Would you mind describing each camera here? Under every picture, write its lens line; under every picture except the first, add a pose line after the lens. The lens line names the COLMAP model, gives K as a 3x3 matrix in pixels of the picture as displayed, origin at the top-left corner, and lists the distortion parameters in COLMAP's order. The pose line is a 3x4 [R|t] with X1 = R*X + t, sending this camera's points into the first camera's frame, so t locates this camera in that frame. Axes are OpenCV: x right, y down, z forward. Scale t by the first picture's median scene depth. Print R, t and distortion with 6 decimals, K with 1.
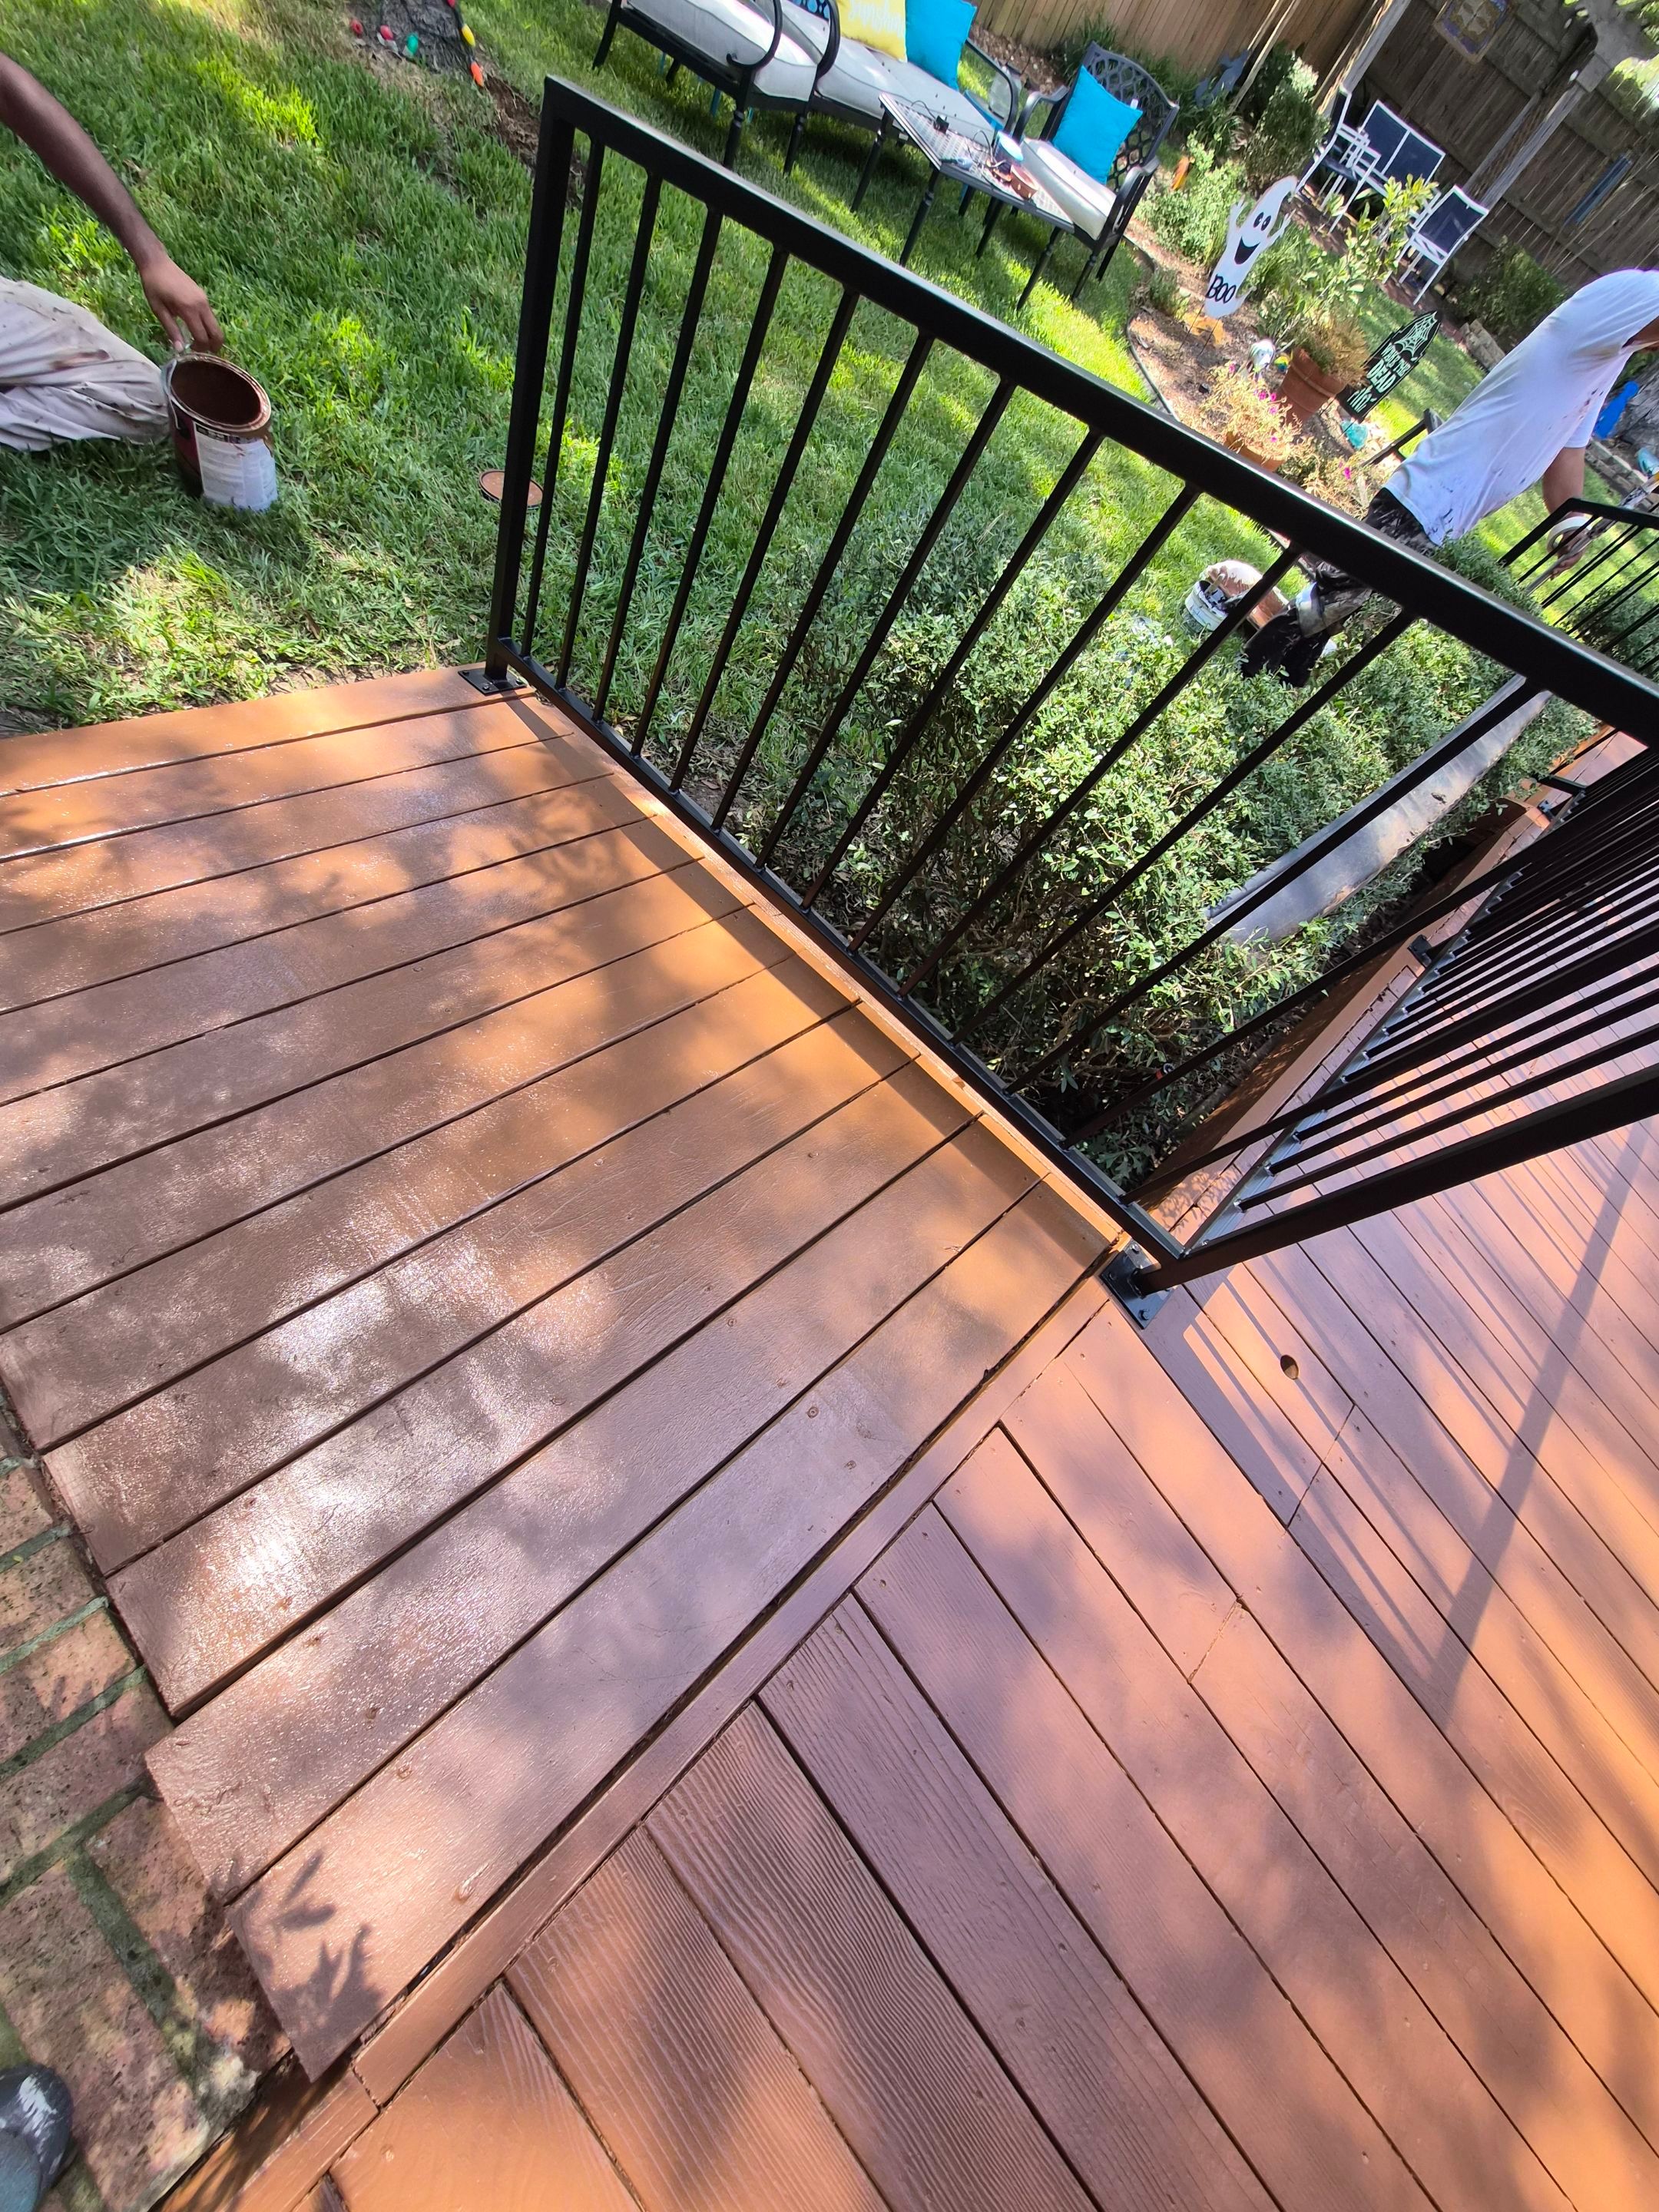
lens RADIAL K [[869.1, 0, 825.0], [0, 869.1, 1118.3], [0, 0, 1]] dist [-0.002050, 0.000536]
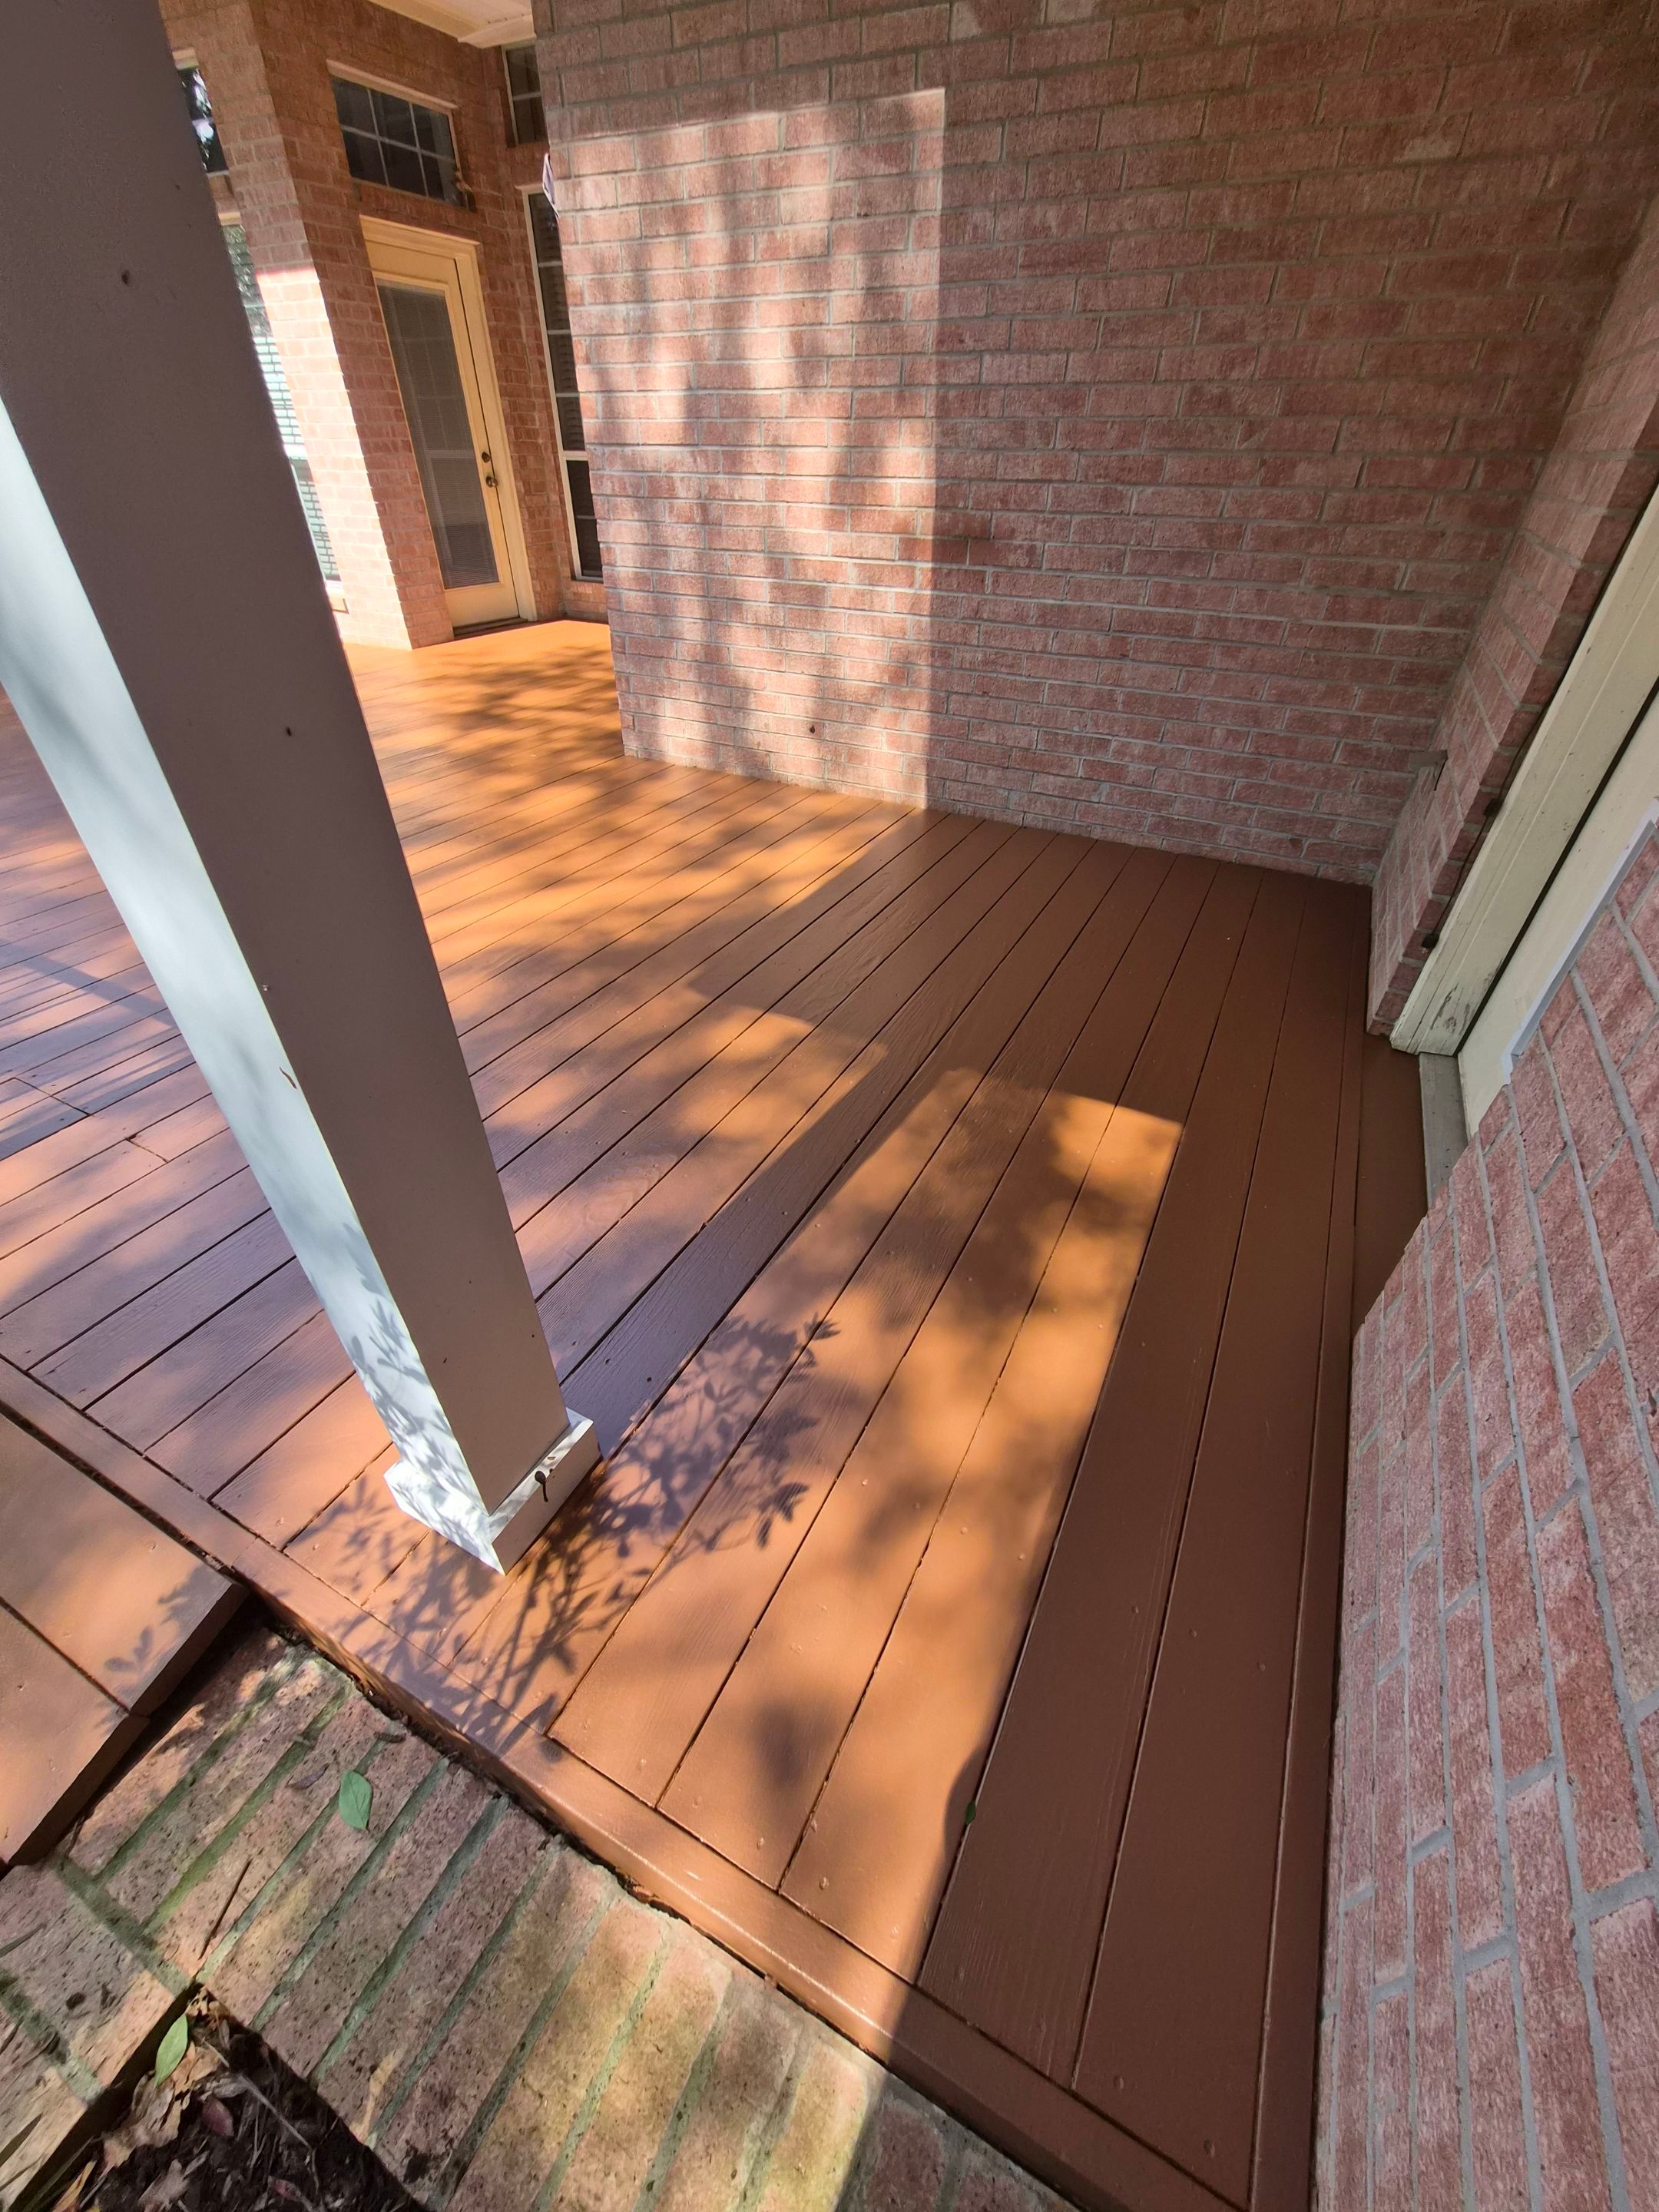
lens RADIAL K [[869.1, 0, 832.7], [0, 869.1, 1107.4], [0, 0, 1]] dist [-0.002050, 0.000536]
pose [[-0.339189, -0.837132, 0.429139, -0.466589], [0.751557, 0.033221, 0.658831, 0.438581], [-0.565785, 0.545991, 0.617884, -0.554446]]
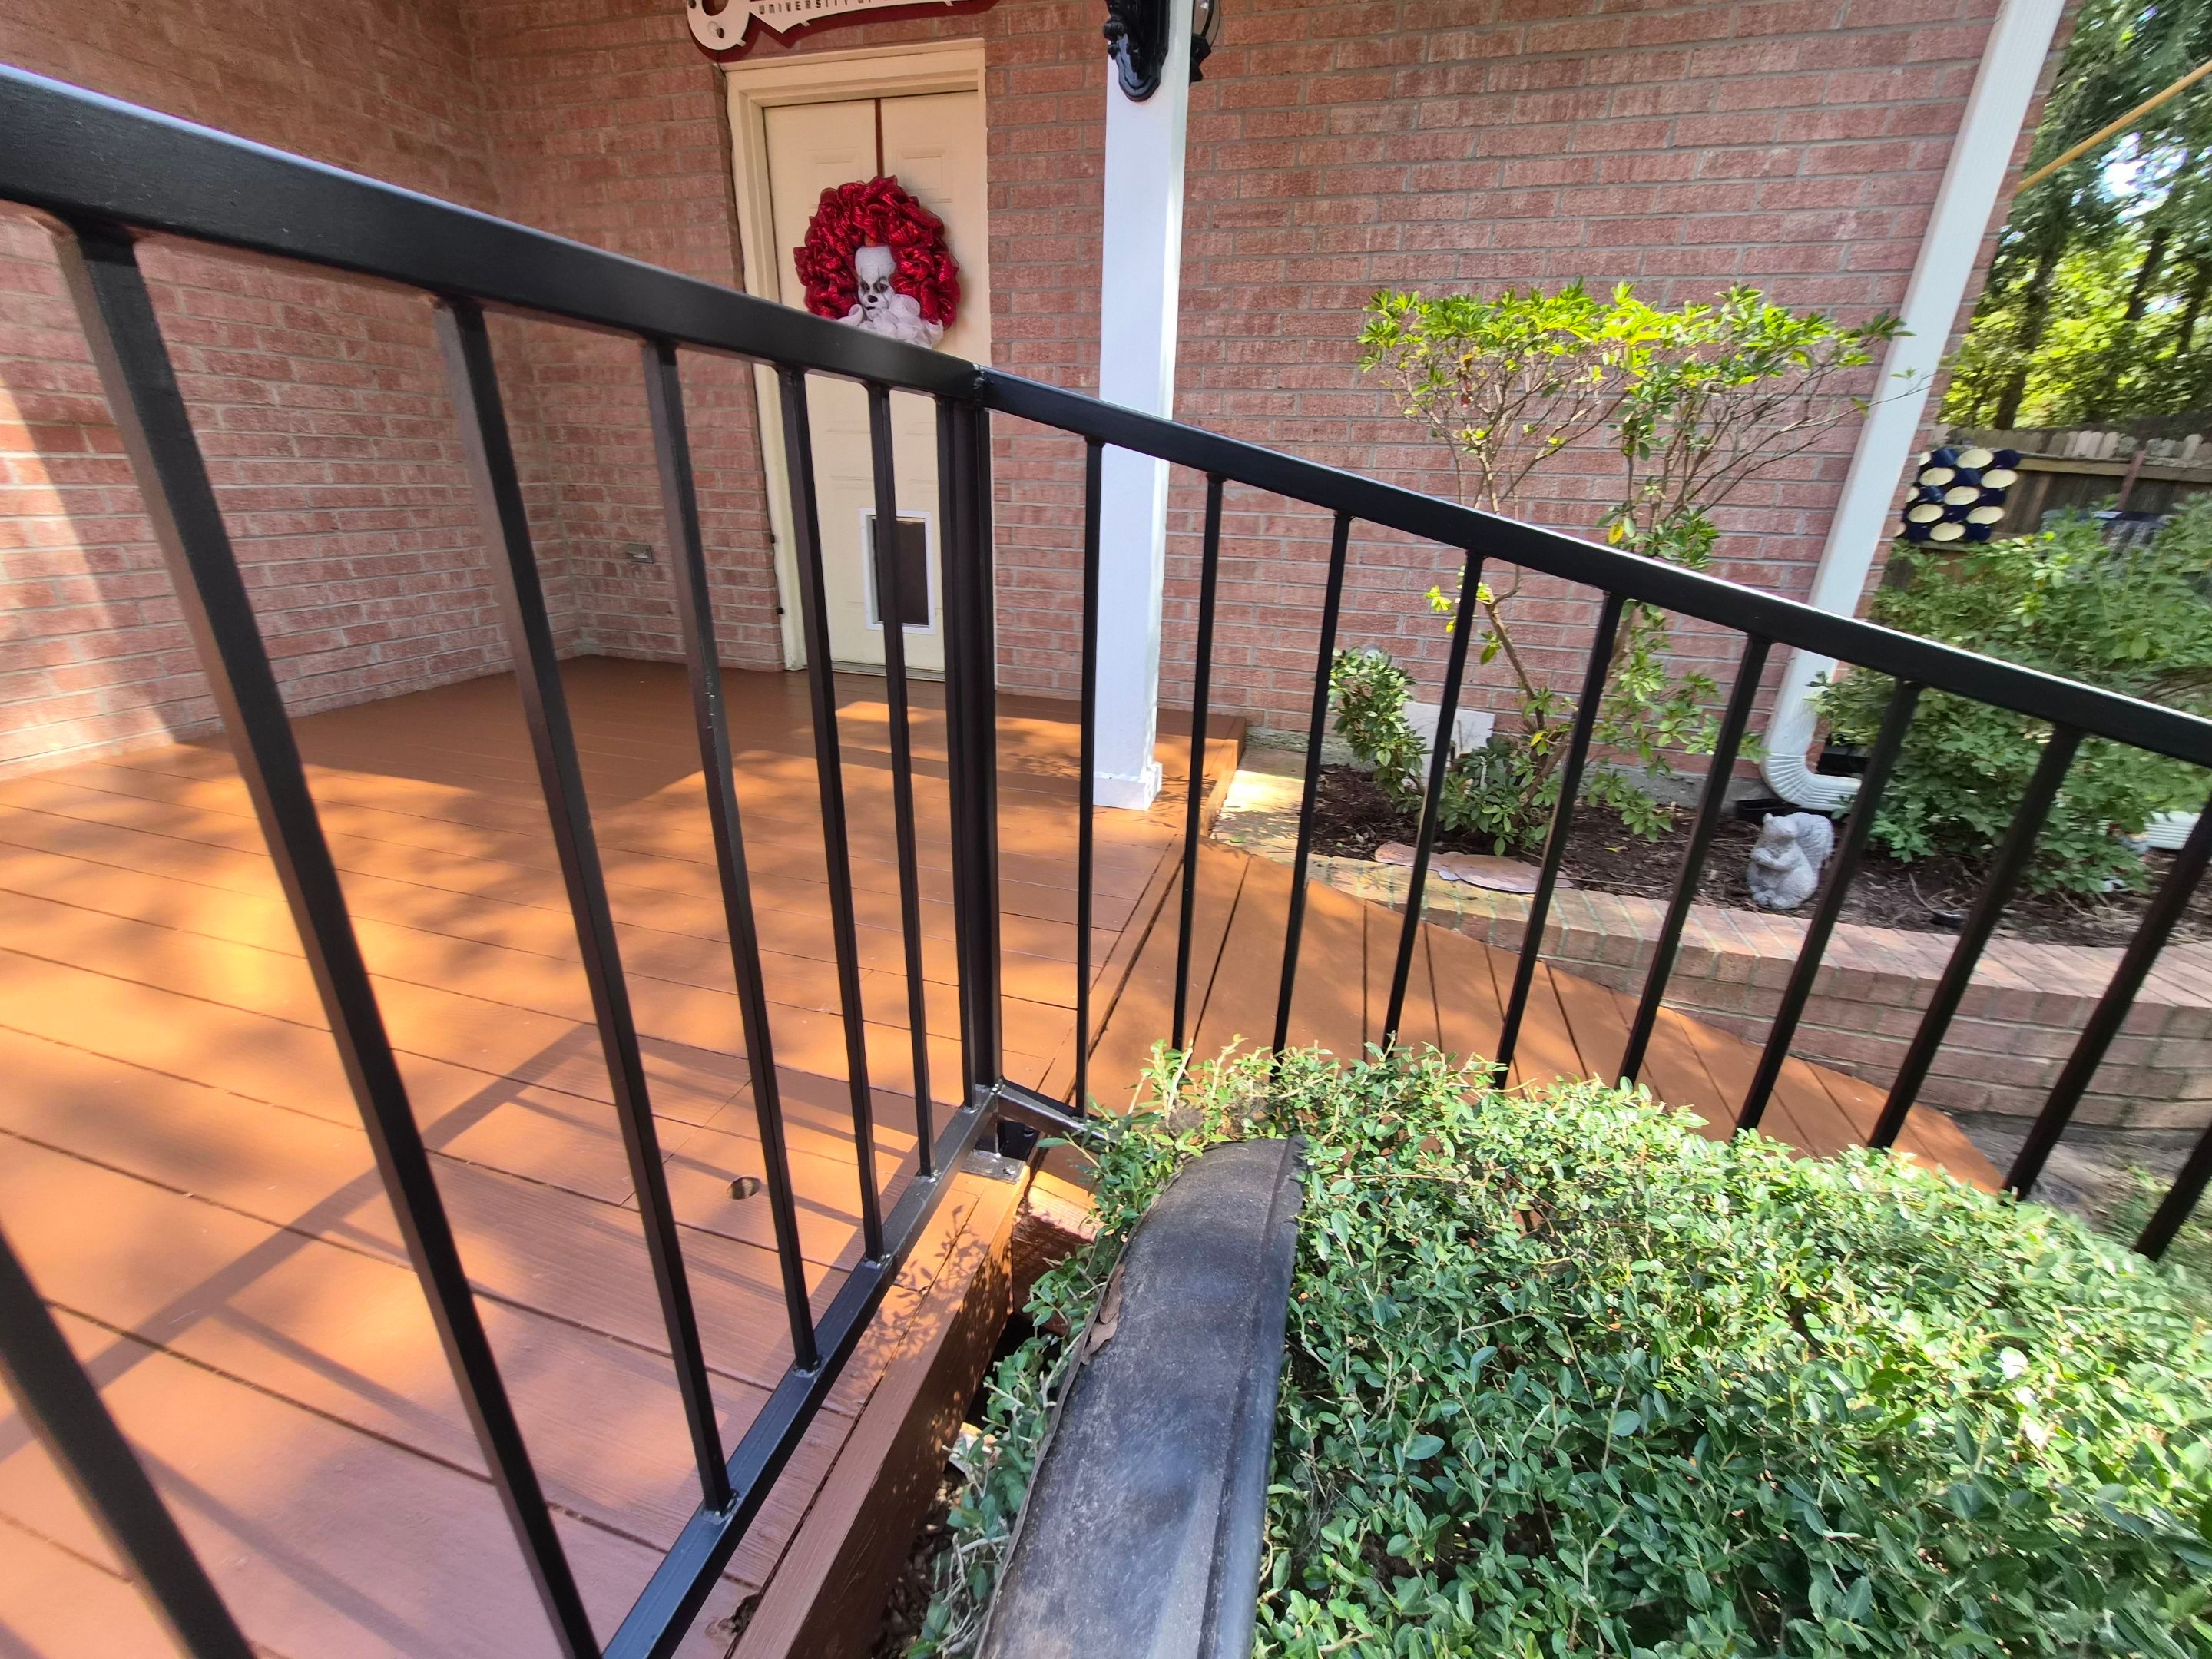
lens RADIAL K [[869.1, 0, 1101.4], [0, 869.1, 832.6], [0, 0, 1]] dist [-0.002050, 0.000536]
pose [[-0.750975, -0.207657, -0.626829, 0.912227], [-0.655318, 0.117628, 0.746138, -0.588191], [-0.081209, 0.971104, -0.224417, 0.899160]]
